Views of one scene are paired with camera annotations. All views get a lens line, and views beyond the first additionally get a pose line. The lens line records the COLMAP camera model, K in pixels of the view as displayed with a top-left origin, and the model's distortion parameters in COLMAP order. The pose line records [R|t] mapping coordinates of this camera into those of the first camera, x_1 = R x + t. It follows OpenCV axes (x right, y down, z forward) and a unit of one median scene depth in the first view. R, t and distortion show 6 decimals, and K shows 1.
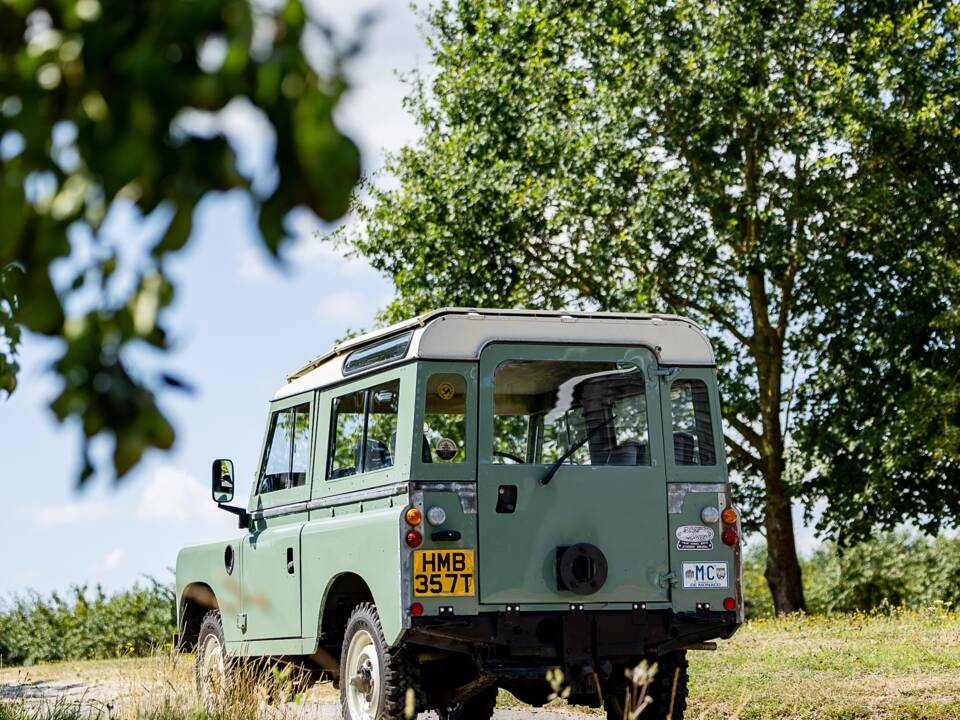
lens RADIAL K [[2976.2, 0, 481.6], [0, 2976.2, 407.6], [0, 0, 1]] dist [0.009698, 0.000000]
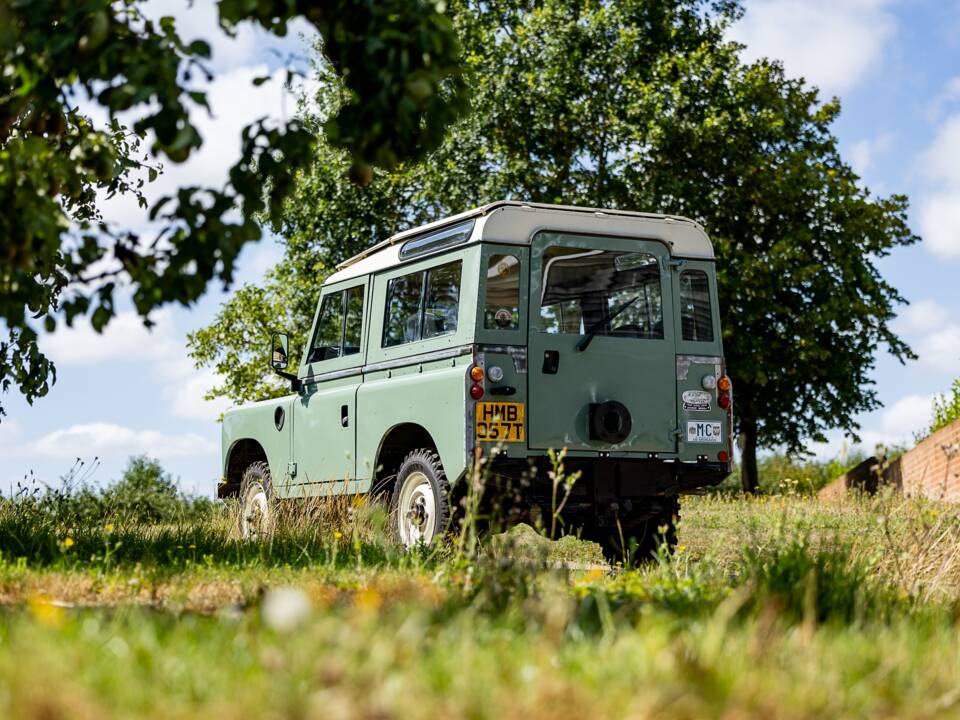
lens RADIAL K [[2188.6, 0, 485.6], [0, 2188.6, 360.9], [0, 0, 1]] dist [0.030584, 0.000000]
pose [[0.994894, 0.027077, 0.097225, -0.095911], [-0.026569, 0.999626, -0.006510, 0.034116], [-0.097365, 0.003893, 0.995241, 0.119896]]
